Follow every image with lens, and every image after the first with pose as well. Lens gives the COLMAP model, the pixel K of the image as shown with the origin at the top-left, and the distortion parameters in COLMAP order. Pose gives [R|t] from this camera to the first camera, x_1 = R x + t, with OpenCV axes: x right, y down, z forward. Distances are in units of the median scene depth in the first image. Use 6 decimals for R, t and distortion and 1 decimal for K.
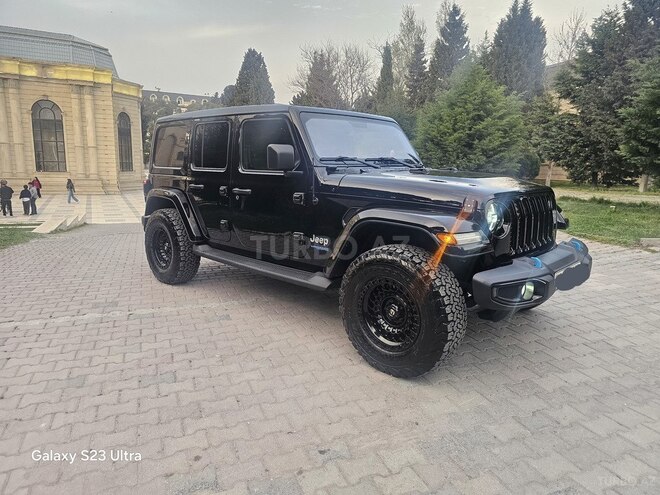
lens RADIAL K [[442.1, 0, 324.3], [0, 442.1, 246.7], [0, 0, 1]] dist [0.052724, -0.043458]
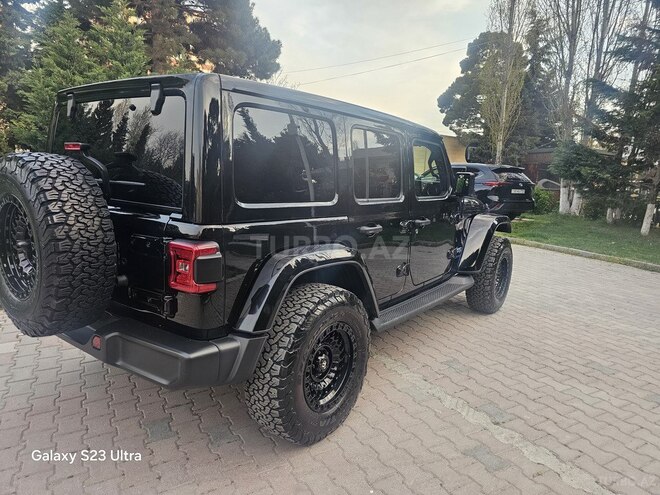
lens RADIAL K [[445.9, 0, 328.7], [0, 445.9, 248.9], [0, 0, 1]] dist [0.051405, -0.044754]
pose [[-0.129503, -0.182864, 0.974572, -1.006240], [0.139265, 0.969752, 0.200465, -0.271813], [-0.981751, 0.161684, -0.100119, 1.263448]]
